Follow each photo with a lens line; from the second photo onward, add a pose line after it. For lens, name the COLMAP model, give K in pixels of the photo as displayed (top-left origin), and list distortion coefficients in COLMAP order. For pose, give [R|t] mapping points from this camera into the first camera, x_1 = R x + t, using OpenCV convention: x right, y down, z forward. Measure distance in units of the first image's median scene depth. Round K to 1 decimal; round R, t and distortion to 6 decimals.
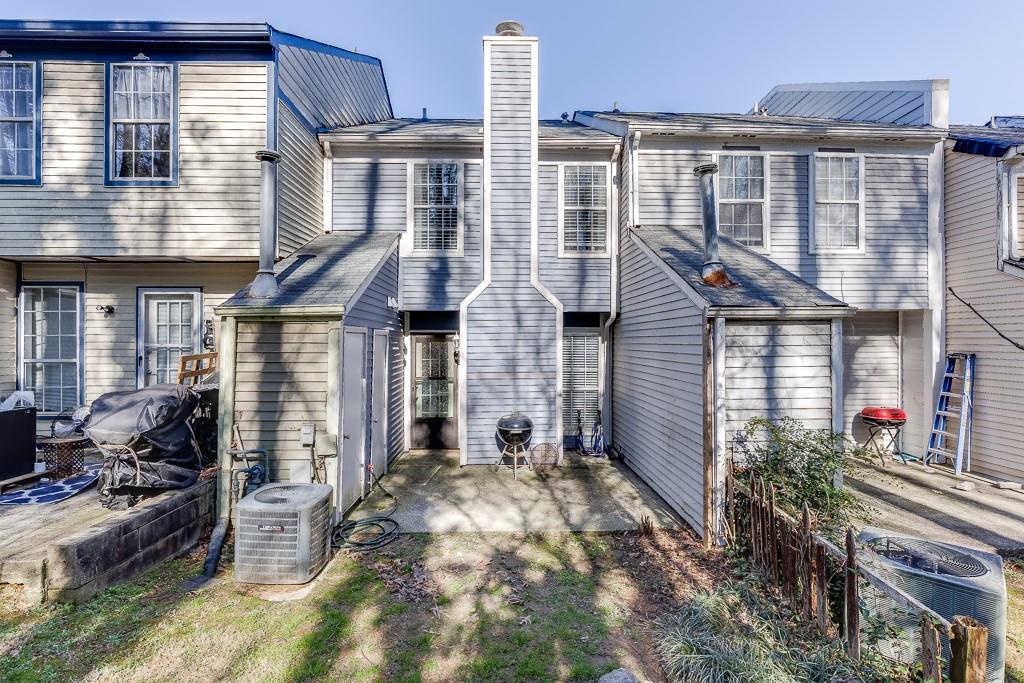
lens RADIAL K [[508.0, 0, 510.9], [0, 508.0, 342.7], [0, 0, 1]] dist [-0.006324, -0.001074]
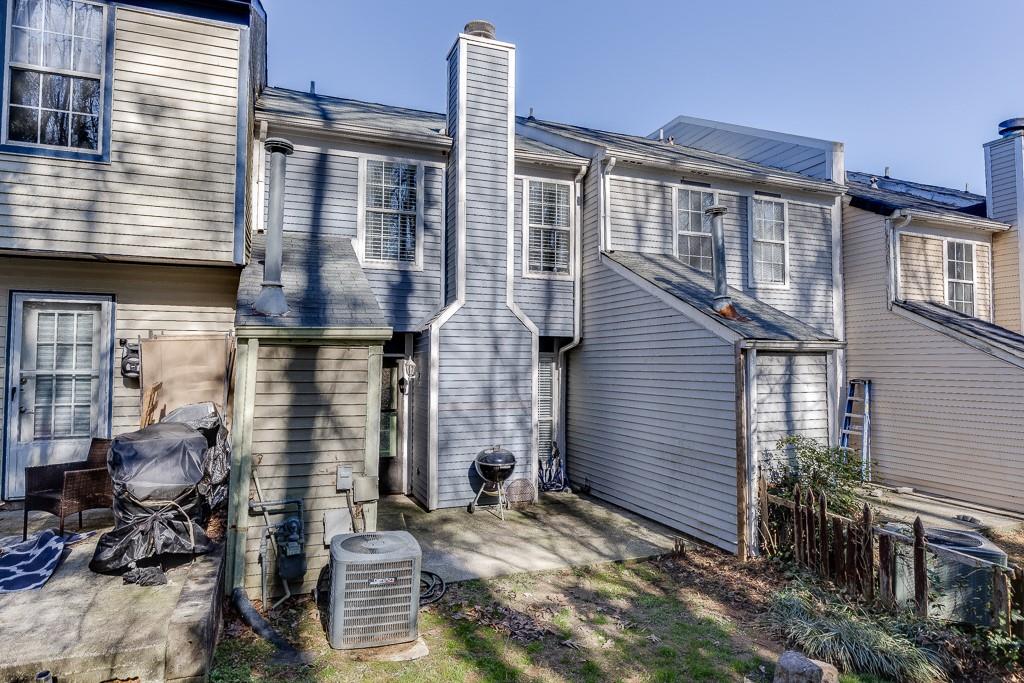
lens RADIAL K [[623.2, 0, 512.9], [0, 623.2, 338.1], [0, 0, 1]] dist [-0.010367, 0.001926]
pose [[0.938228, 0.019869, 0.345446, -0.372664], [-0.004461, 0.998962, -0.045340, -0.006010], [-0.345988, 0.040998, 0.937343, -0.066471]]
